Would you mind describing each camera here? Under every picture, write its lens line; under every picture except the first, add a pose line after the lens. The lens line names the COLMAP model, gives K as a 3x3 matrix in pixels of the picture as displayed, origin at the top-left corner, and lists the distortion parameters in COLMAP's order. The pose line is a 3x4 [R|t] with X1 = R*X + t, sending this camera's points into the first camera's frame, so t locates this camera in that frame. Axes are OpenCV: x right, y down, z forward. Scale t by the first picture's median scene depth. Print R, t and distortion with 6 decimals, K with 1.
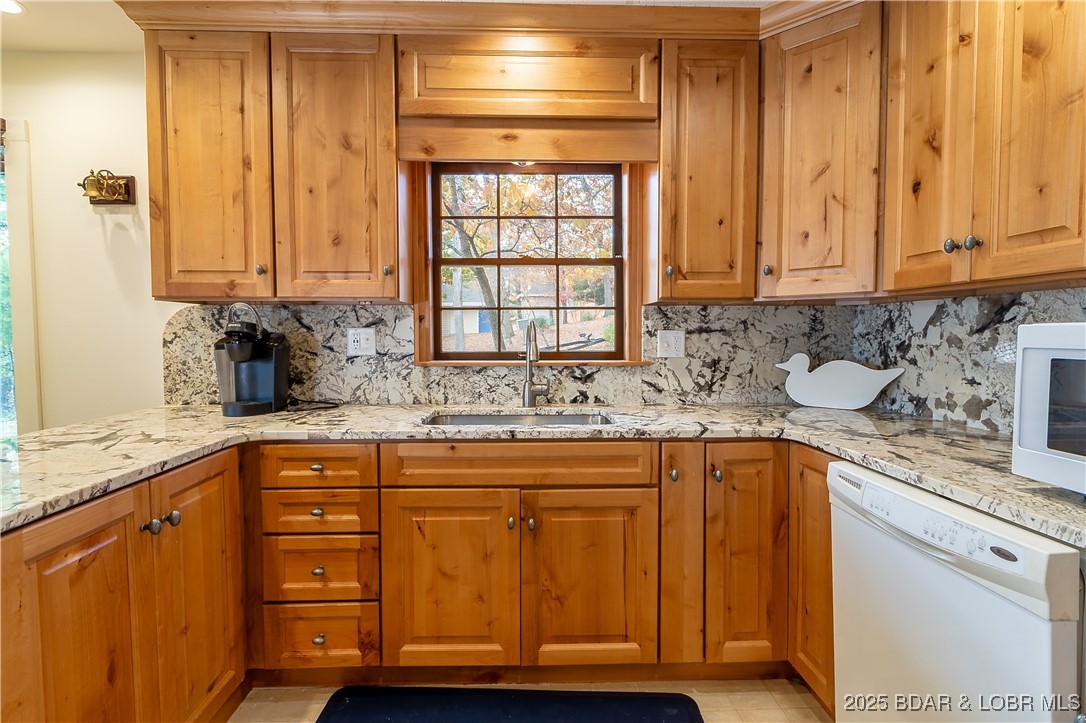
lens RADIAL K [[517.6, 0, 540.9], [0, 517.6, 356.3], [0, 0, 1]] dist [0.003073, -0.000951]
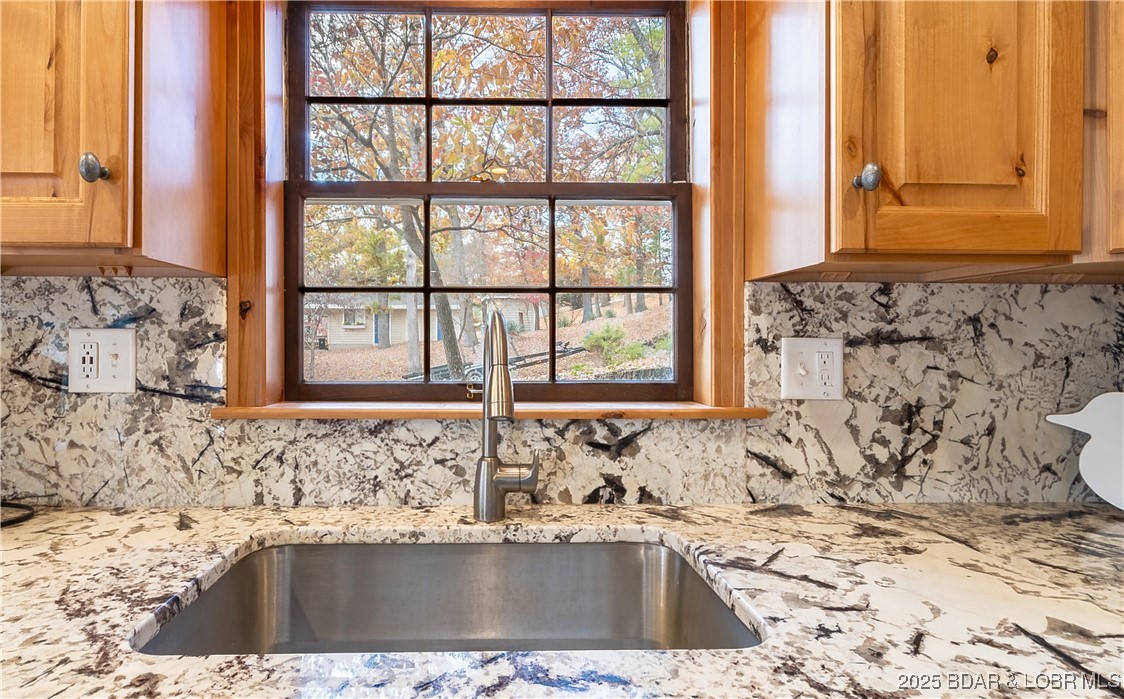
lens RADIAL K [[583.3, 0, 510.0], [0, 583.3, 342.7], [0, 0, 1]] dist [0.004818, 0.000281]
pose [[0.999989, 0.004089, 0.002335, -0.007413], [-0.003987, 0.999115, -0.041862, -0.024869], [-0.002504, 0.041852, 0.999121, 0.515023]]
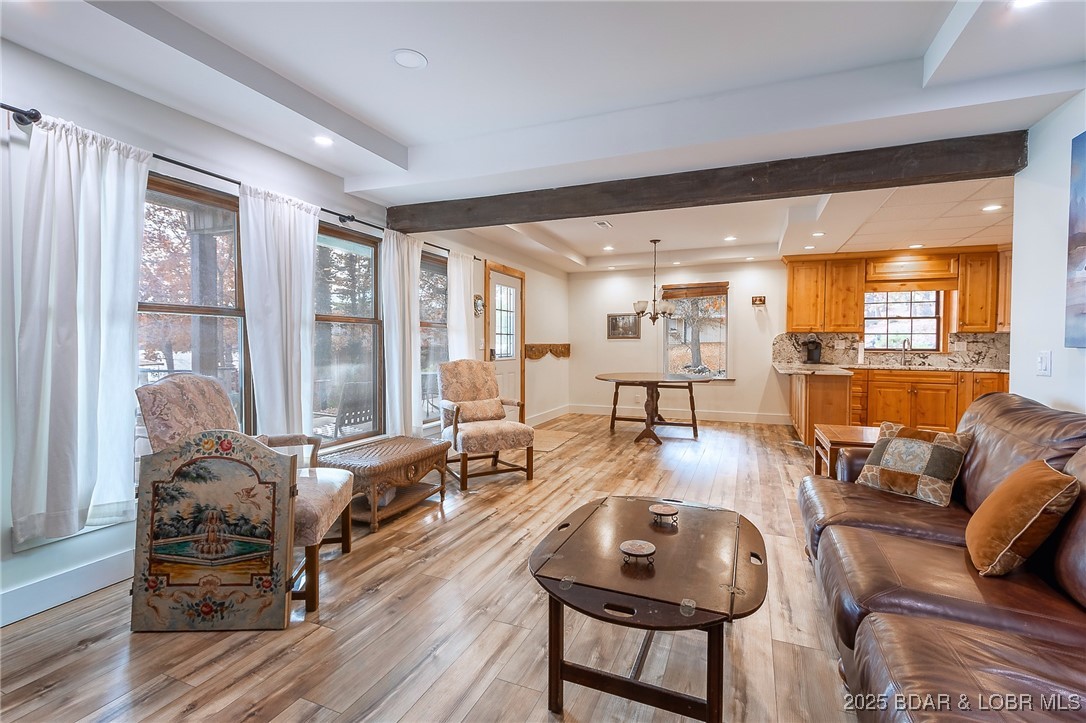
lens RADIAL K [[493.6, 0, 539.9], [0, 493.6, 356.0], [0, 0, 1]] dist [-0.000142, -0.000579]
pose [[0.906665, 0.019895, -0.421381, -0.748817], [-0.025440, 0.999648, -0.007540, 0.115224], [0.421083, 0.017556, 0.906852, -2.600960]]
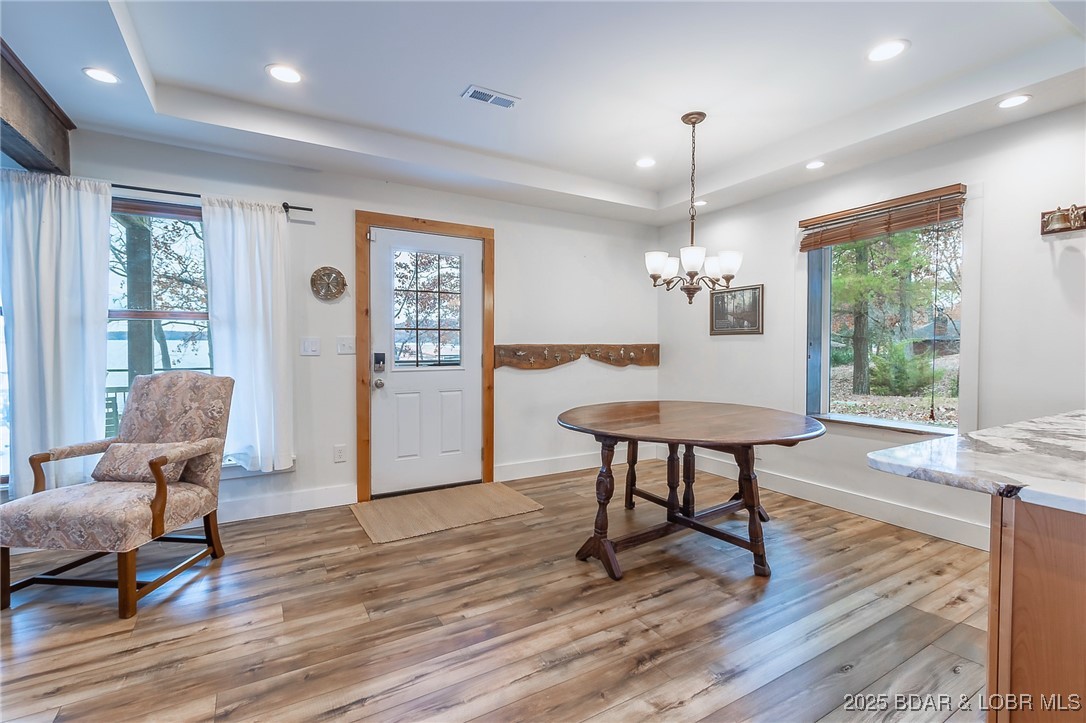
lens RADIAL K [[501.3, 0, 539.7], [0, 501.3, 355.8], [0, 0, 1]] dist [0.002911, 0.000216]
pose [[0.475533, 0.031769, -0.879124, -0.367741], [-0.041498, 0.999045, 0.013655, 0.030975], [0.878718, 0.029989, 0.476397, -0.625578]]
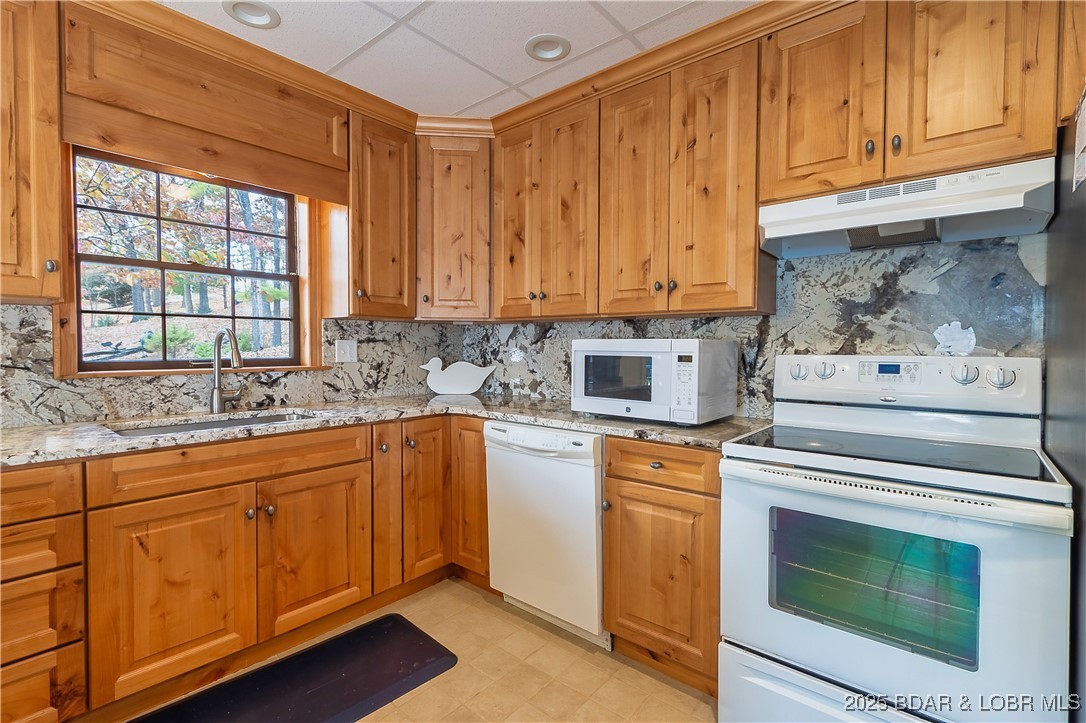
lens RADIAL K [[493.6, 0, 539.9], [0, 493.6, 356.0], [0, 0, 1]] dist [-0.000142, -0.000579]
pose [[0.676151, -0.011032, 0.736680, -0.304347], [0.025304, 0.999646, -0.008255, 0.008694], [-0.736328, 0.024223, 0.676191, -0.124464]]
